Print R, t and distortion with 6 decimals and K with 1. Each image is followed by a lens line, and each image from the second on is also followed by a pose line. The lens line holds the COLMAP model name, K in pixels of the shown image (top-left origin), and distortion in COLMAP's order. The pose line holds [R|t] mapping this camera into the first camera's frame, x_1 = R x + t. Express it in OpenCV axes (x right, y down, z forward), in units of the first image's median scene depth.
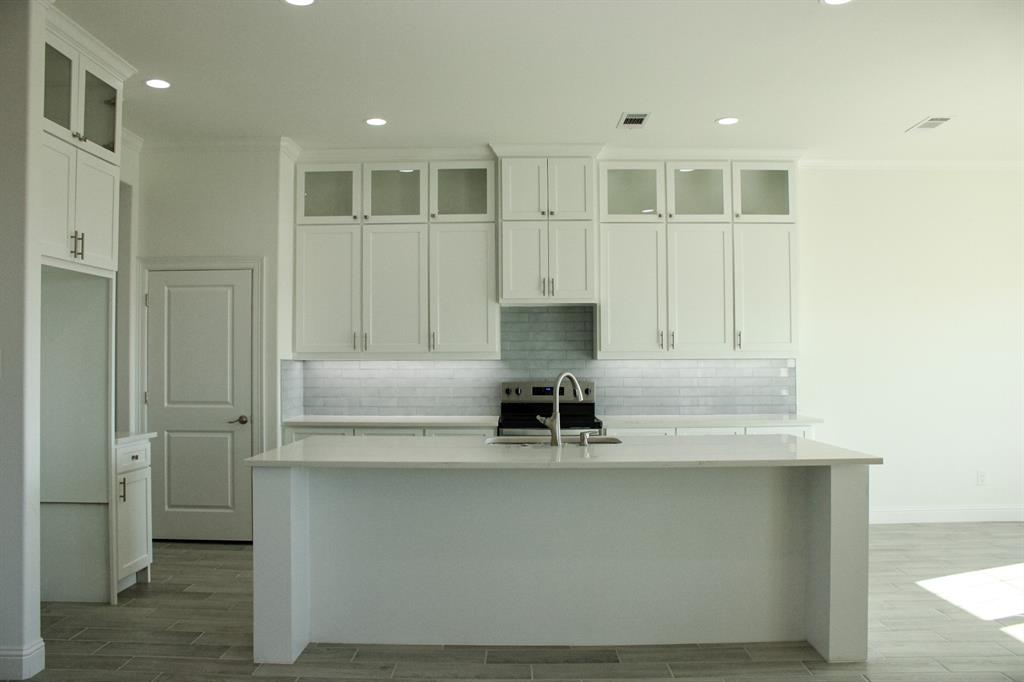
lens RADIAL K [[838.1, 0, 512.0], [0, 838.1, 341.0], [0, 0, 1]] dist [-0.144669, 0.094192]
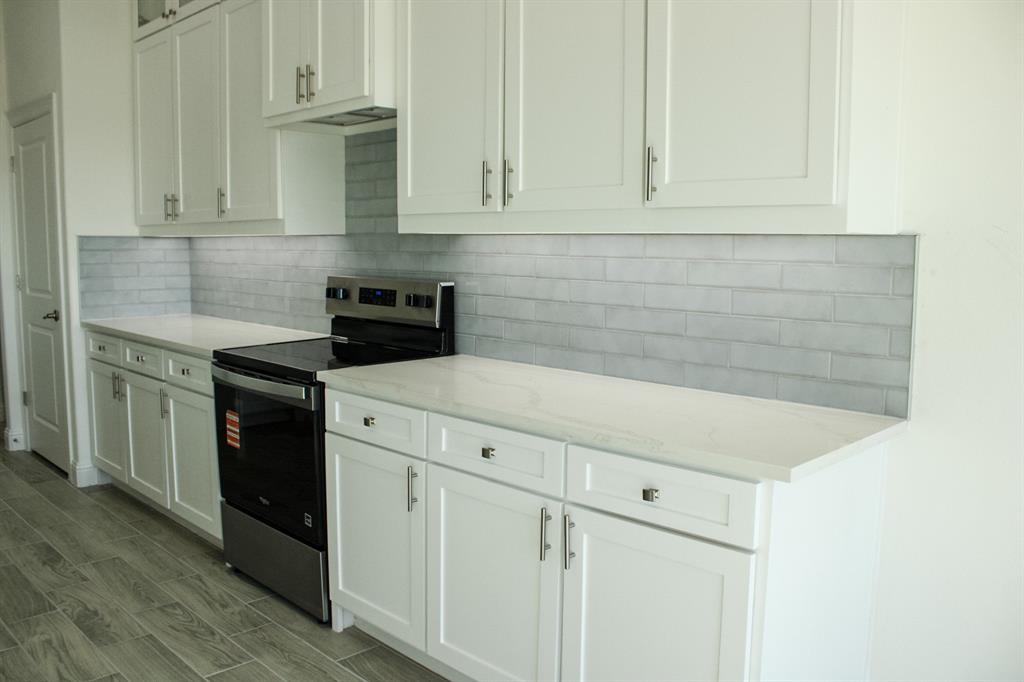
lens RADIAL K [[838.1, 0, 512.0], [0, 838.1, 341.0], [0, 0, 1]] dist [-0.144669, 0.094192]
pose [[0.722405, 0.089287, -0.685681, 0.441268], [0.004039, 0.991066, 0.133309, 0.019269], [0.691458, -0.099073, 0.715591, 0.684492]]
